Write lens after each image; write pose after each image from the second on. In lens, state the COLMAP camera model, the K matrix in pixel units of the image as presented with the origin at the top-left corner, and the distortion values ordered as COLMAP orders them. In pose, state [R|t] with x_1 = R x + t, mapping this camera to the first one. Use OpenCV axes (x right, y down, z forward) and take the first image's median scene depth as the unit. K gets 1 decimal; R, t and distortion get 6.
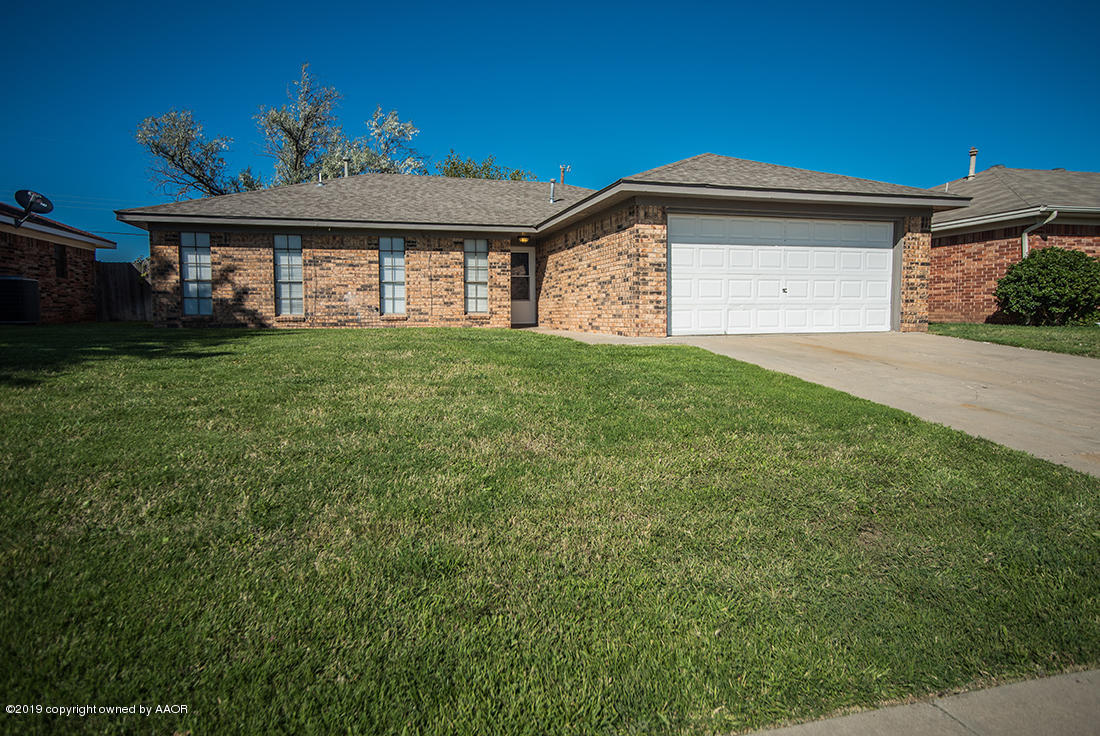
lens RADIAL K [[616.3, 0, 579.5], [0, 616.3, 336.3], [0, 0, 1]] dist [0.008516, 0.007974]
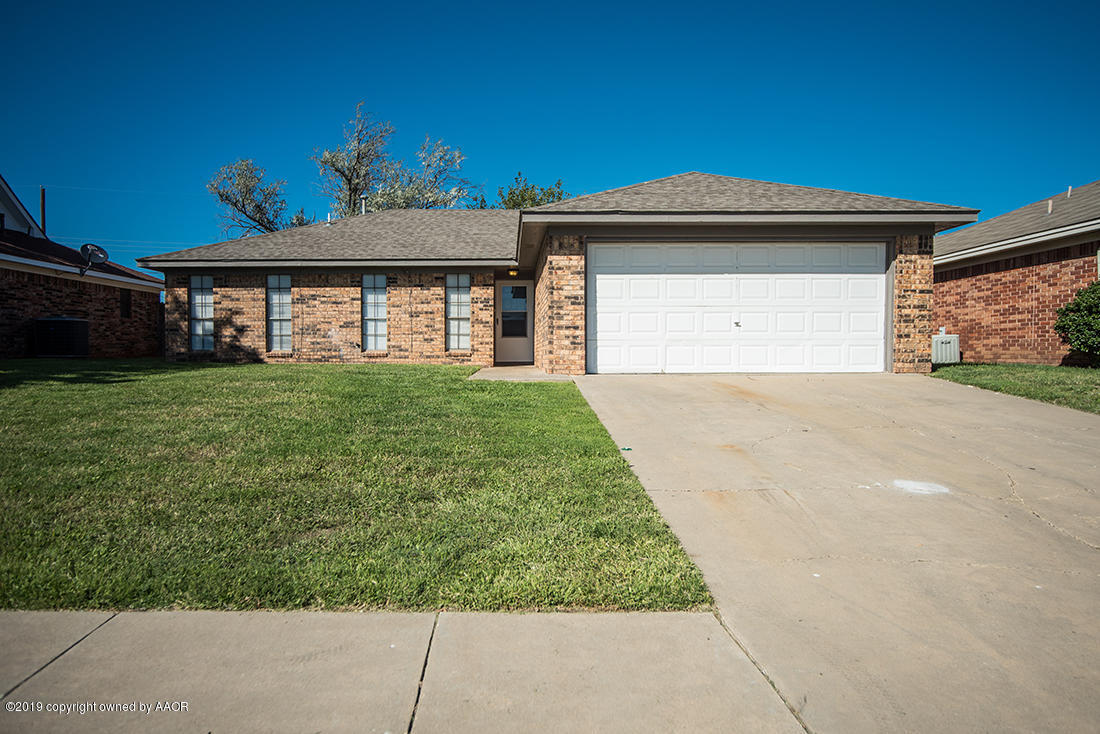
lens RADIAL K [[713.1, 0, 548.0], [0, 713.1, 366.9], [0, 0, 1]] dist [-0.006741, -0.008136]
pose [[0.964424, 0.009075, -0.264203, 0.291298], [-0.014092, 0.999754, -0.017099, 0.006870], [0.263983, 0.020214, 0.964315, -0.046450]]
